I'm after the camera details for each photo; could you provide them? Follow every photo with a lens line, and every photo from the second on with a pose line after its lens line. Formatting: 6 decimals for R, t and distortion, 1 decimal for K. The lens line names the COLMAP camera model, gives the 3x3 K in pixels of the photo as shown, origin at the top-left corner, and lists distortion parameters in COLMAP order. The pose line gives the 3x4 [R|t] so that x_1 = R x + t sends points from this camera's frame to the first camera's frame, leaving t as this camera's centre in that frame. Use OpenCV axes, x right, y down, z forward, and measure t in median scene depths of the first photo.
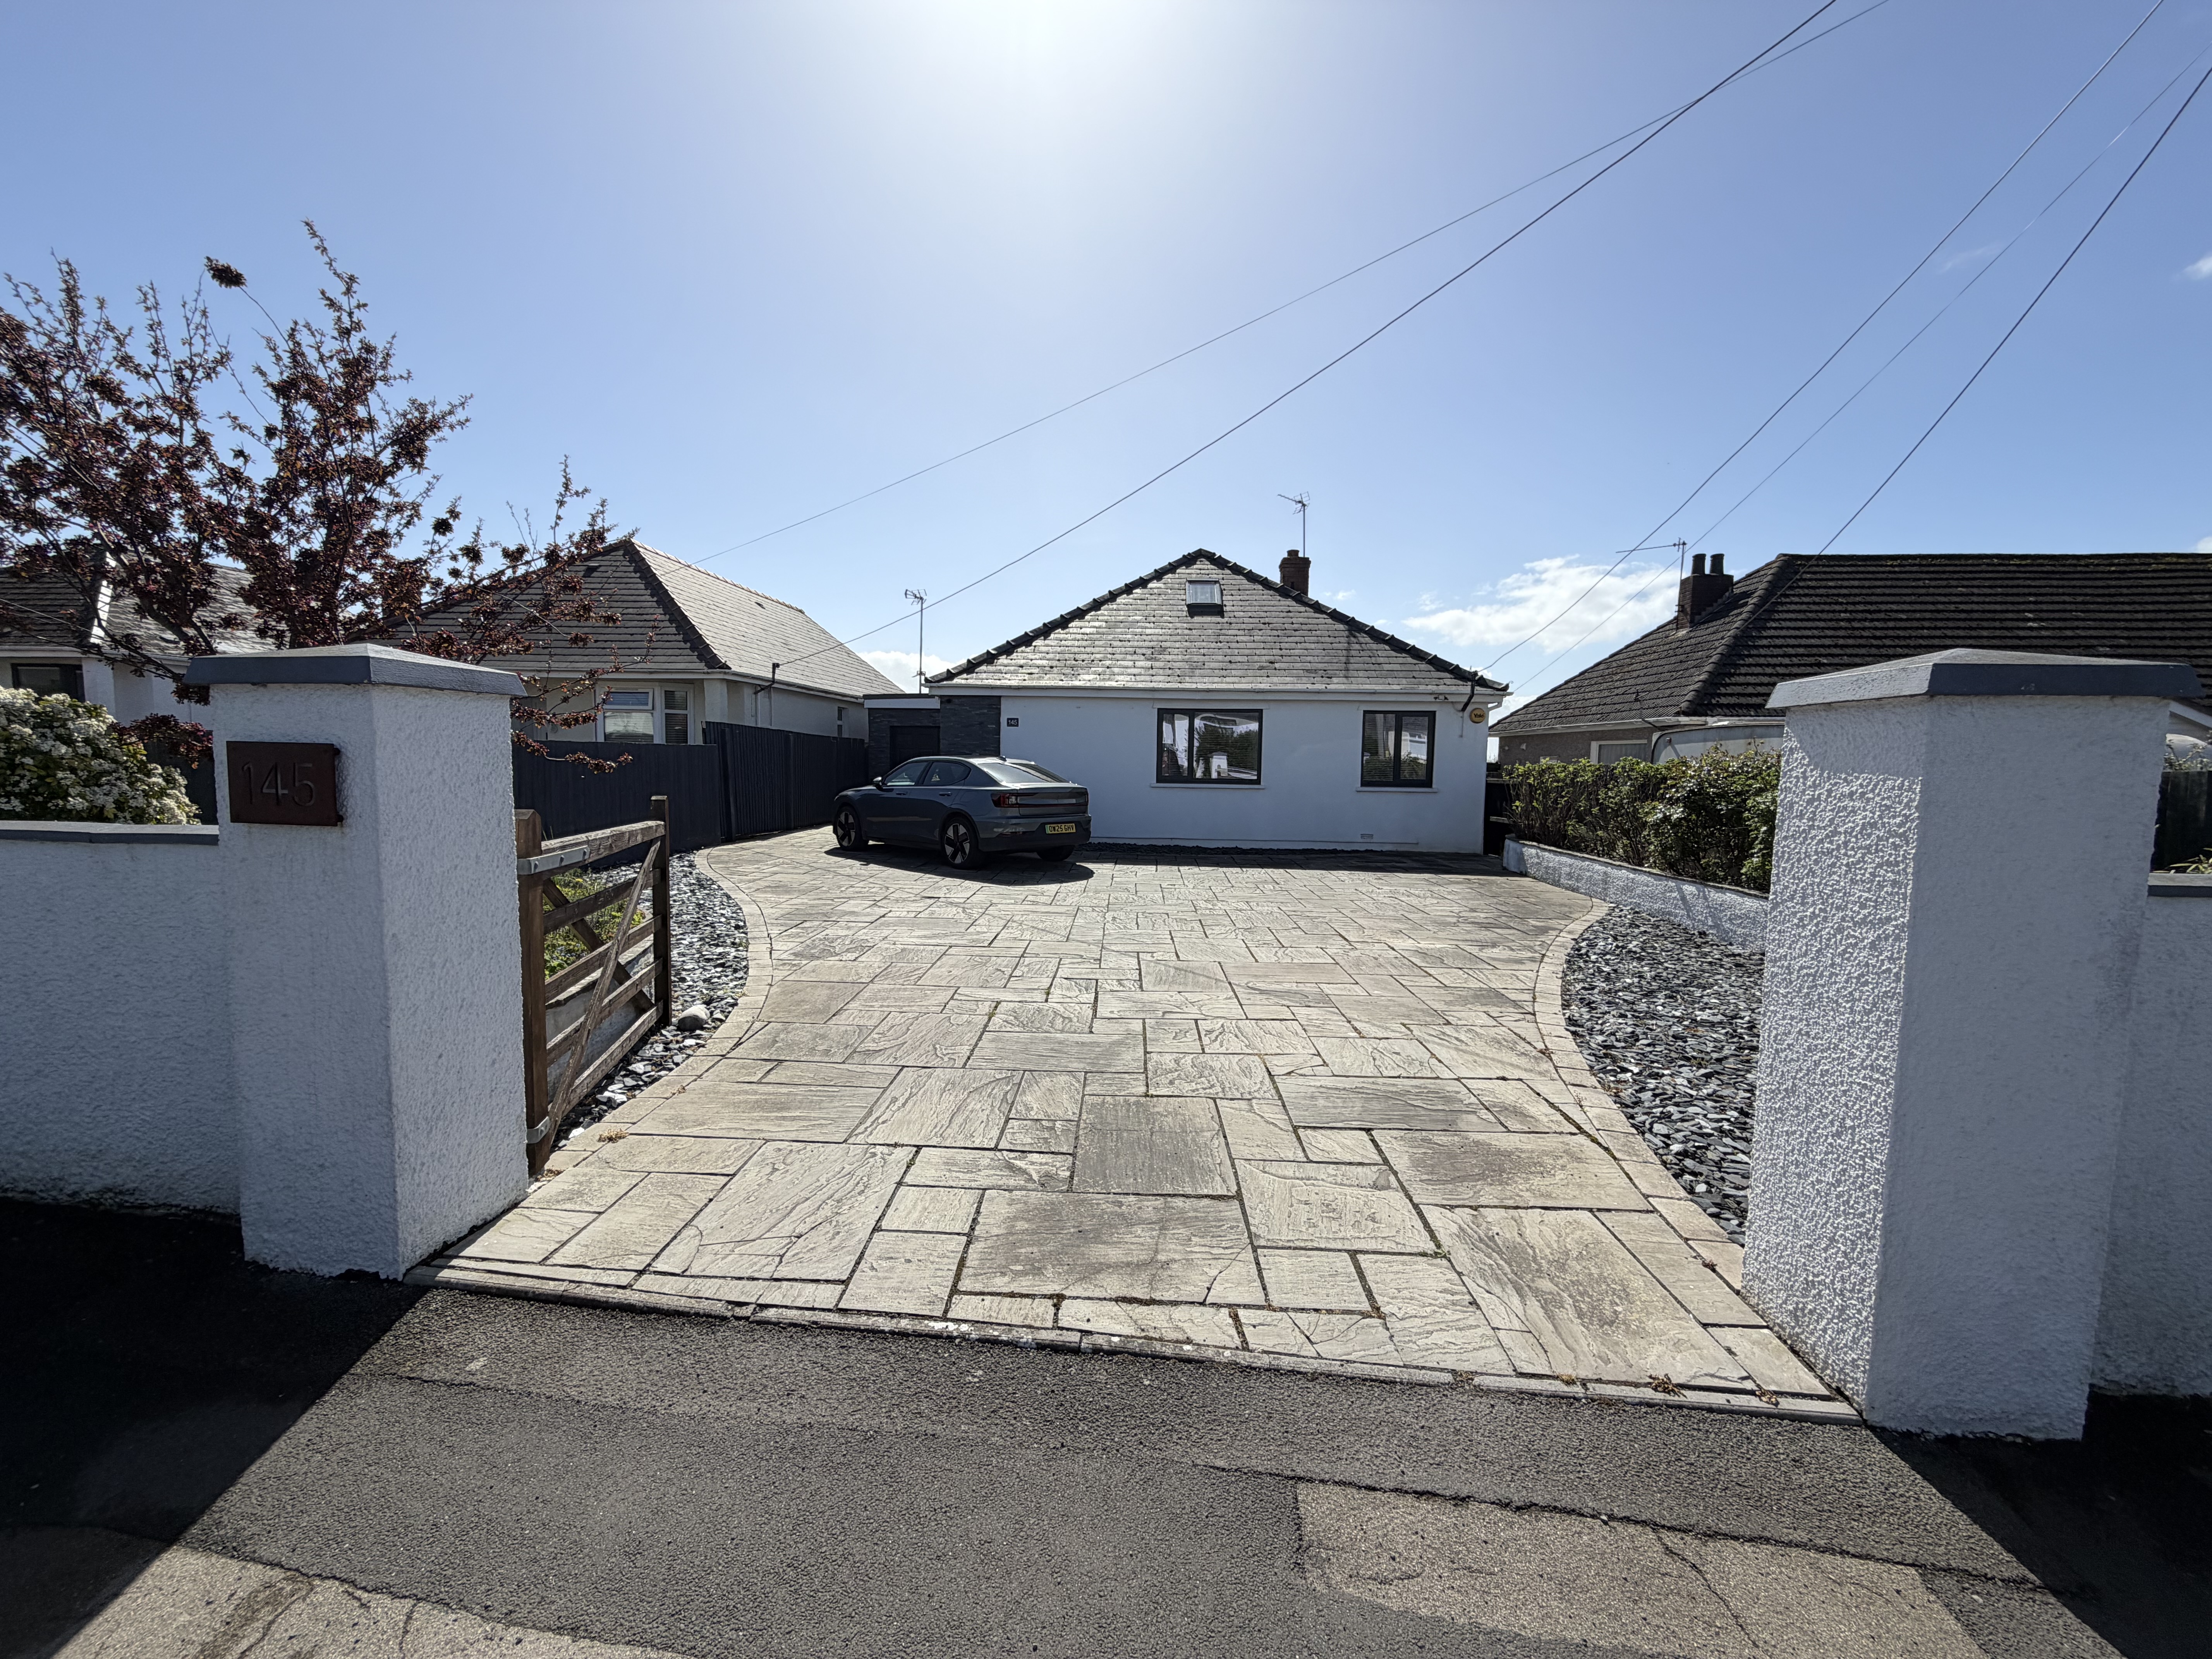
lens RADIAL K [[878.7, 0, 1095.9], [0, 878.7, 824.6], [0, 0, 1]] dist [-0.001204, -0.000136]
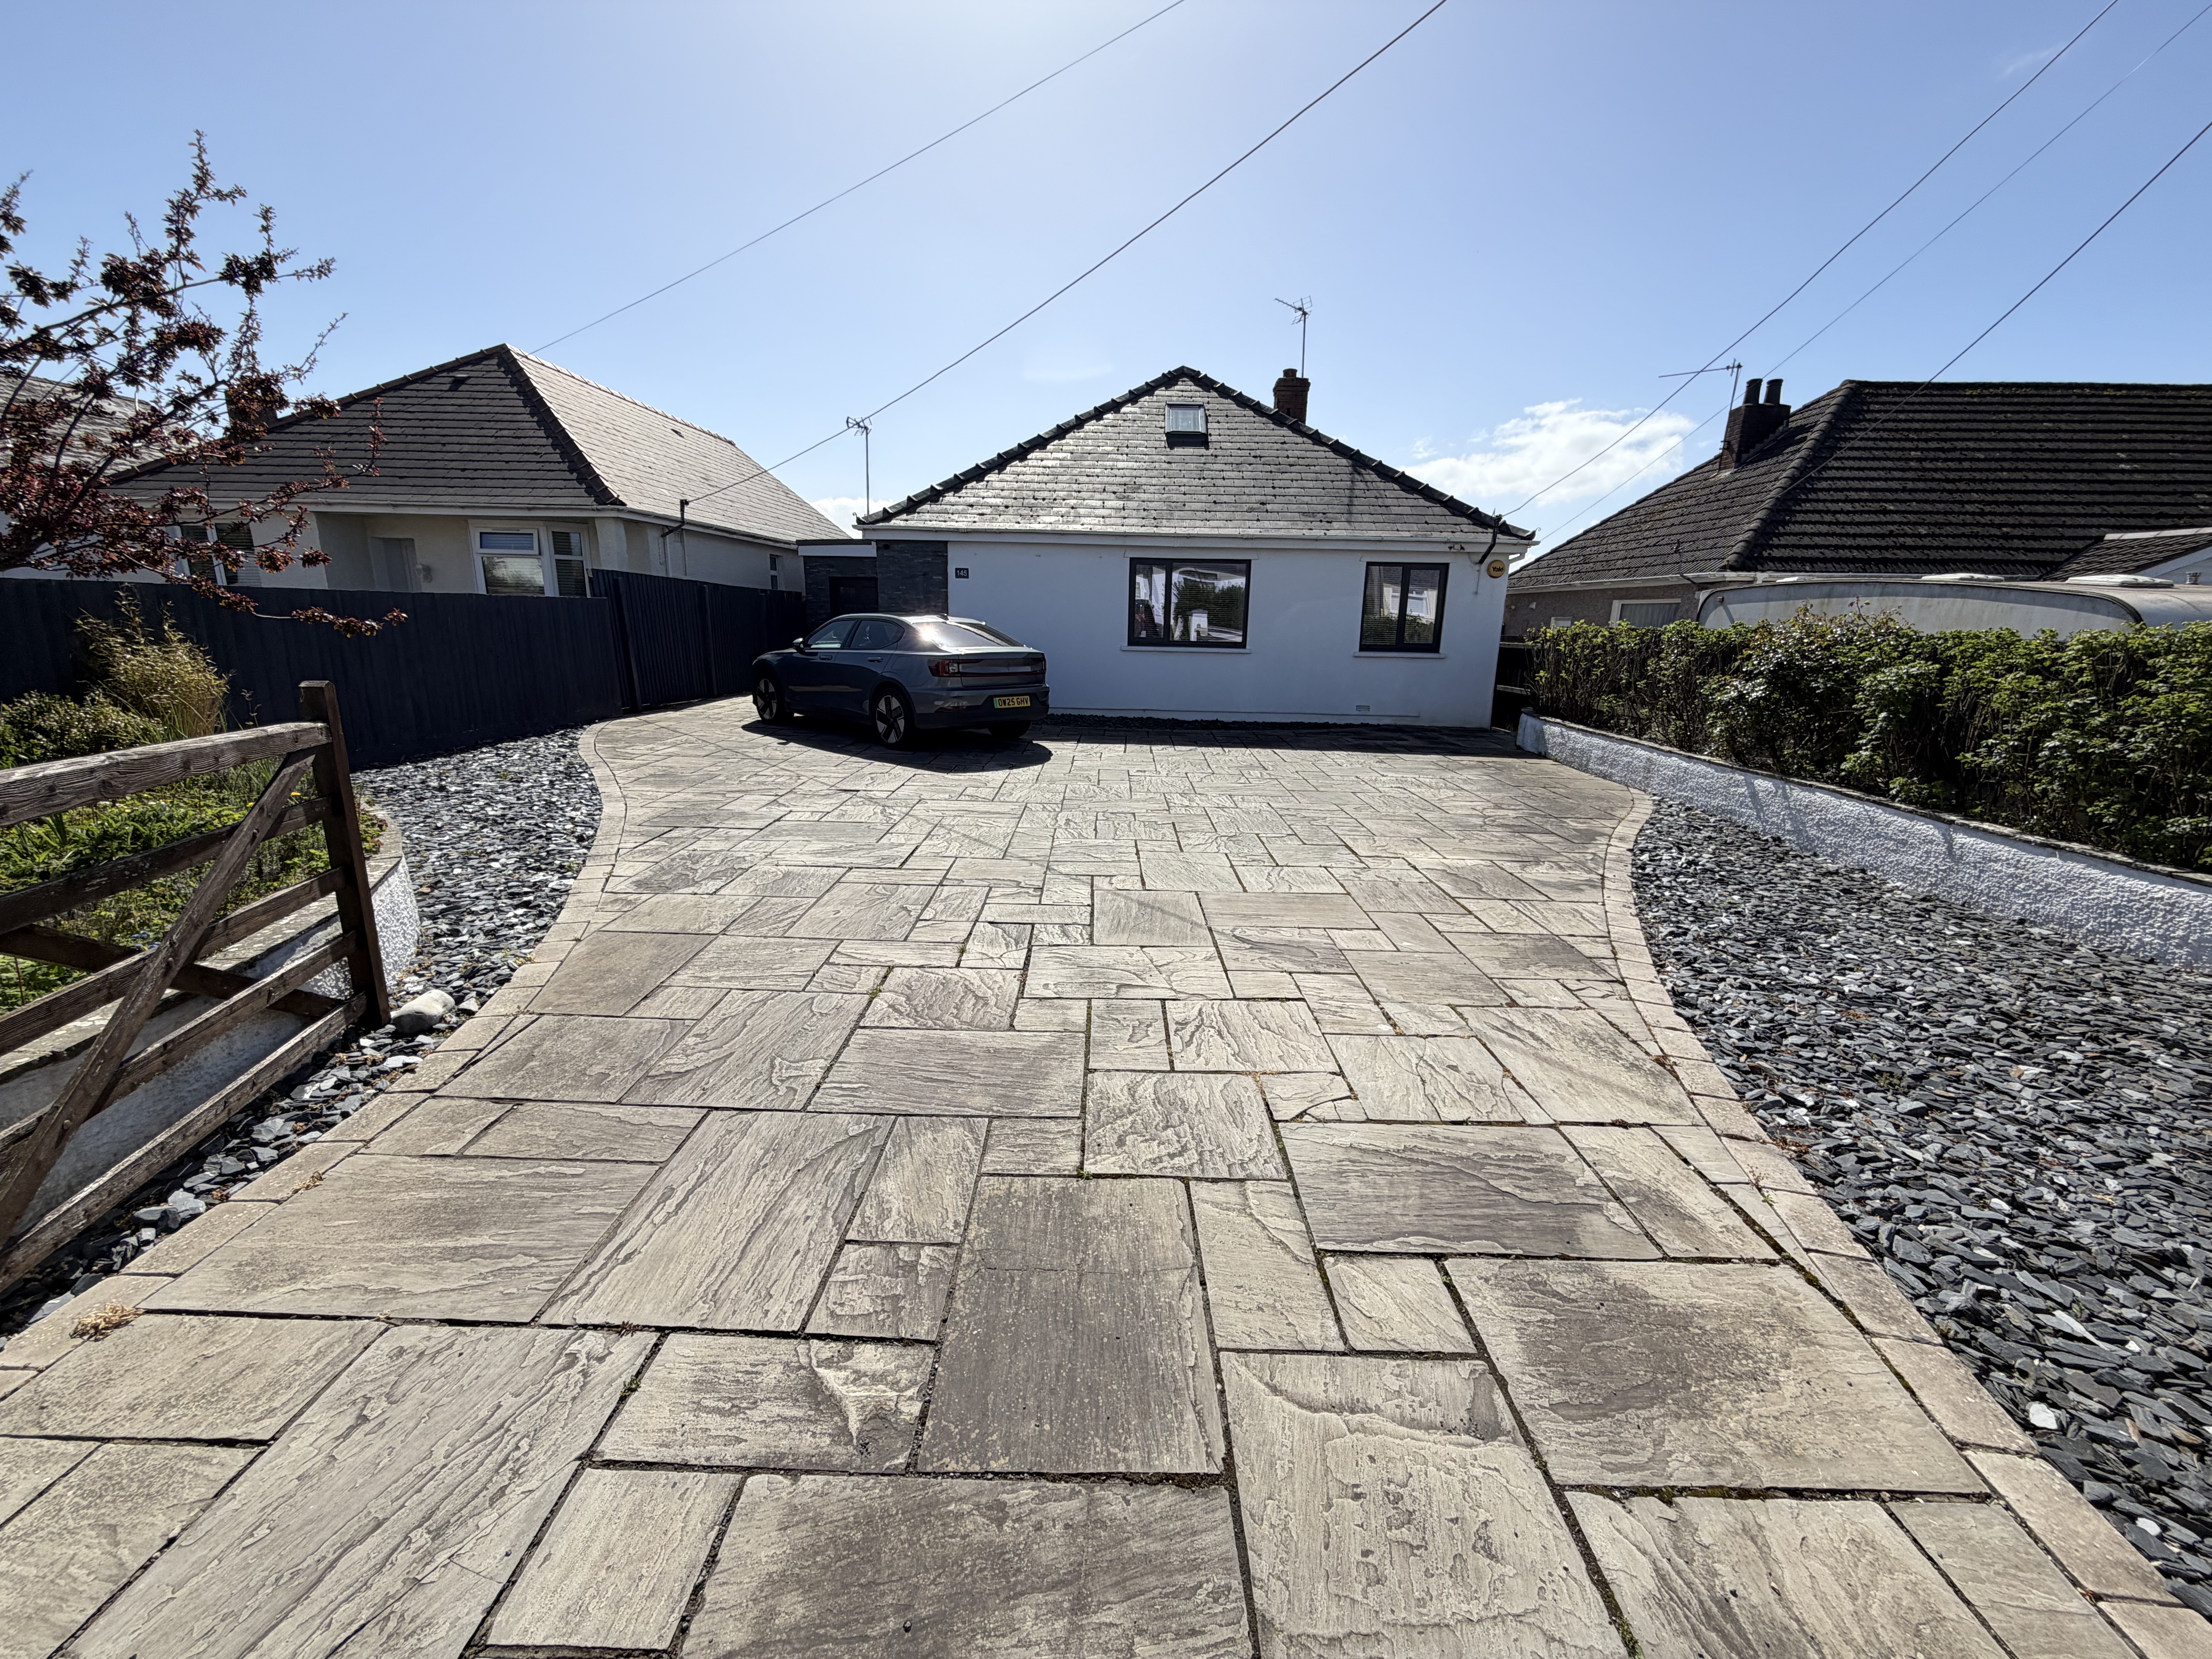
lens RADIAL K [[878.7, 0, 1100.8], [0, 878.7, 830.7], [0, 0, 1]] dist [-0.001204, -0.000136]
pose [[0.999486, -0.002073, 0.032000, 0.026354], [-0.003228, 0.986333, 0.164731, -0.019088], [-0.031904, -0.164750, 0.985819, 0.206995]]
